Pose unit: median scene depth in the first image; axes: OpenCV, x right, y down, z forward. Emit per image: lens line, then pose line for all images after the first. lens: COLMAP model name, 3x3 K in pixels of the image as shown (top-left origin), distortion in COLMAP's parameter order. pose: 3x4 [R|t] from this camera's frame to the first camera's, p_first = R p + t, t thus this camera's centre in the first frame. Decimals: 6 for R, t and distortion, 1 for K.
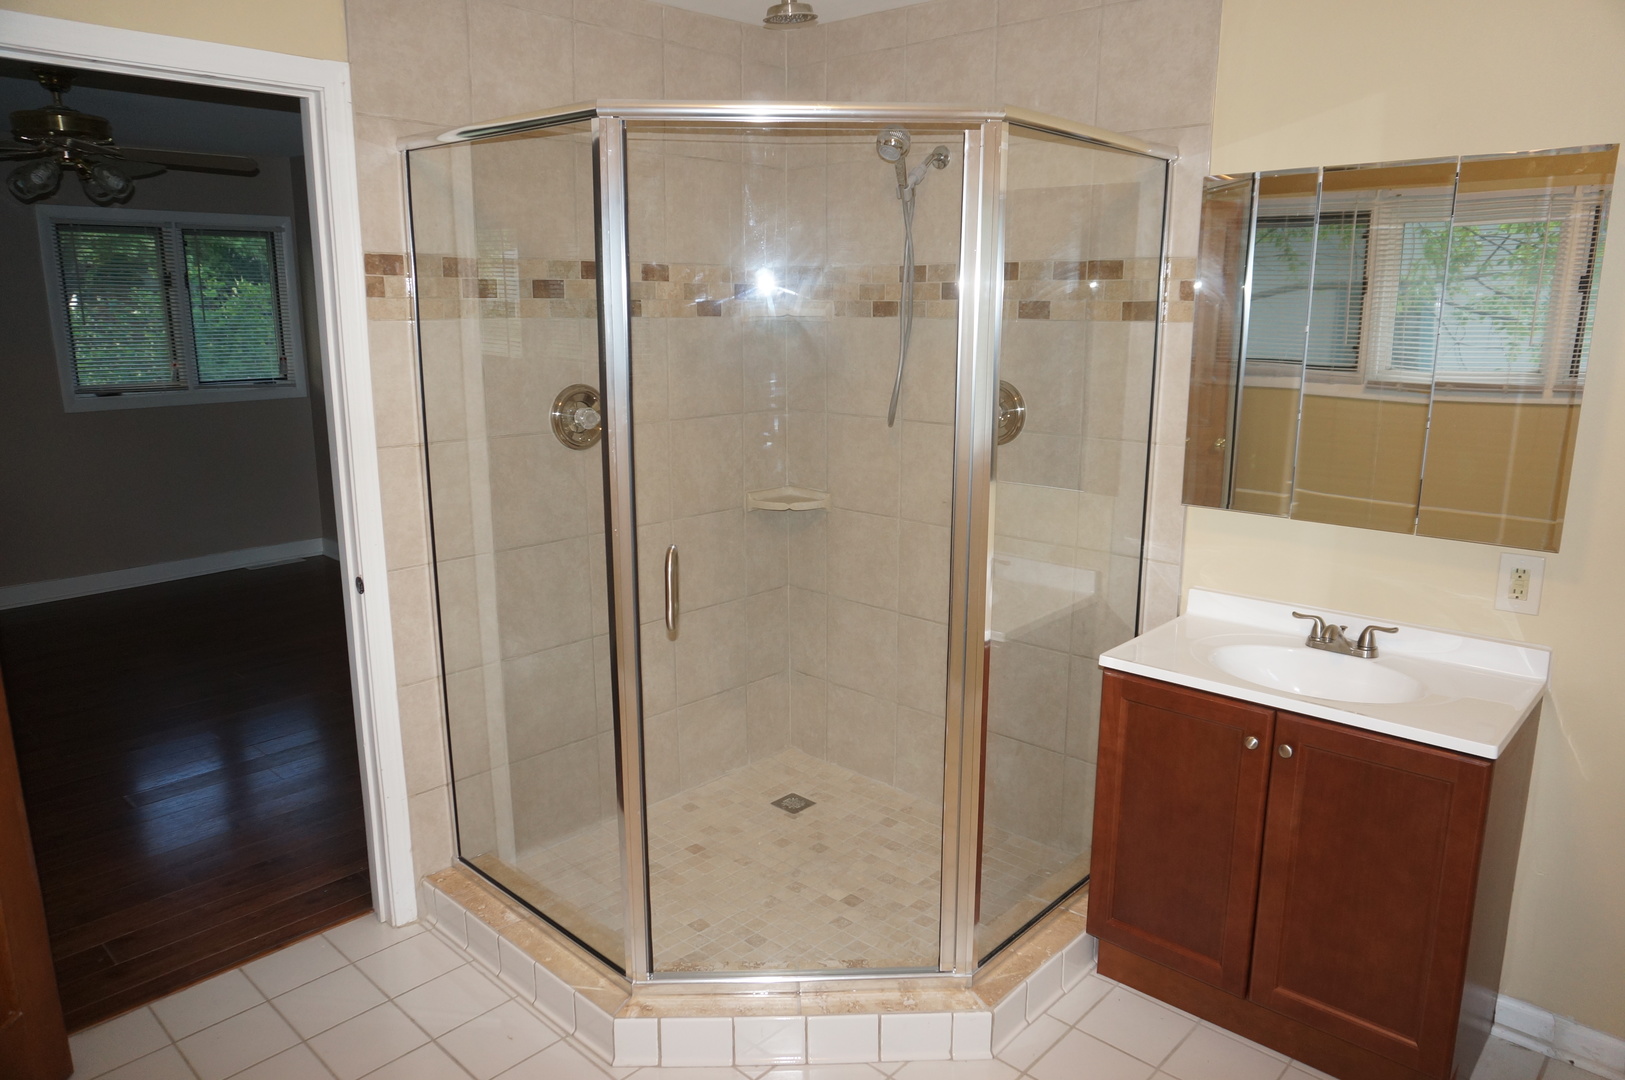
lens RADIAL K [[1089.0, 0, 811.1], [0, 1089.0, 536.1], [0, 0, 1]] dist [-0.036318, 0.029740]
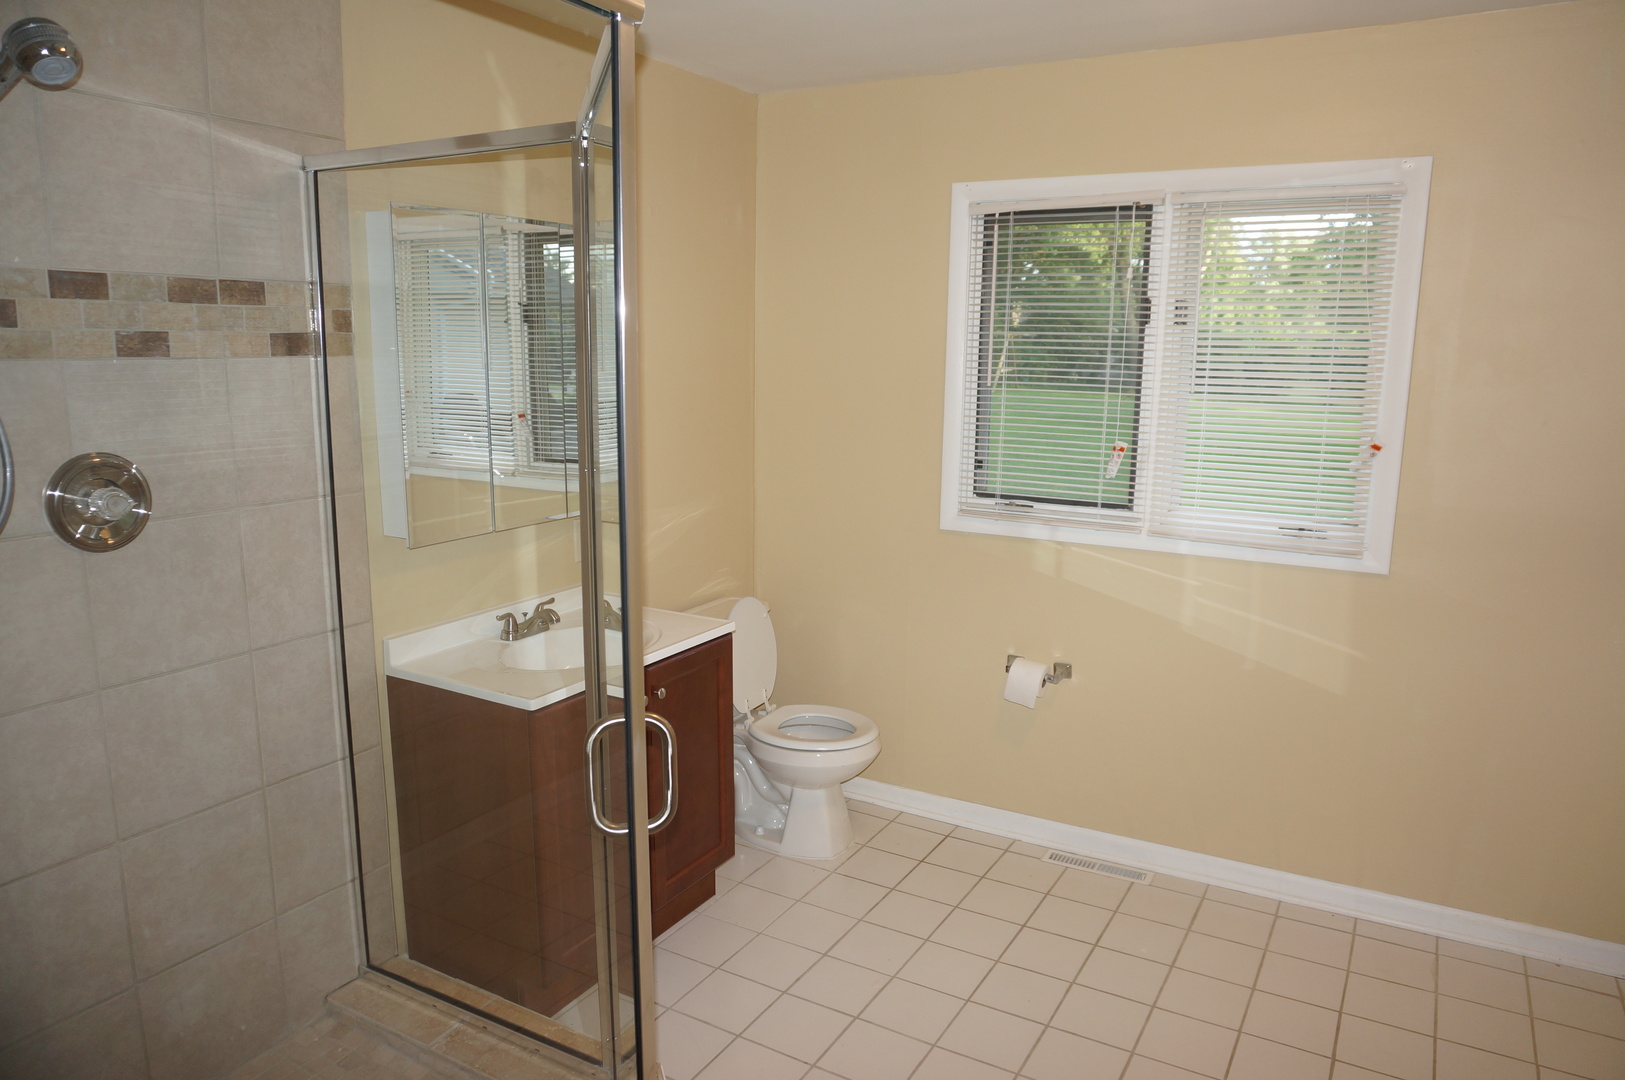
lens RADIAL K [[1089.0, 0, 812.3], [0, 1089.0, 542.2], [0, 0, 1]] dist [-0.036318, 0.029740]
pose [[-0.223303, -0.181602, 0.957683, -0.571256], [0.198377, 0.953463, 0.227058, -0.161932], [-0.954349, 0.240684, -0.176886, 0.755043]]
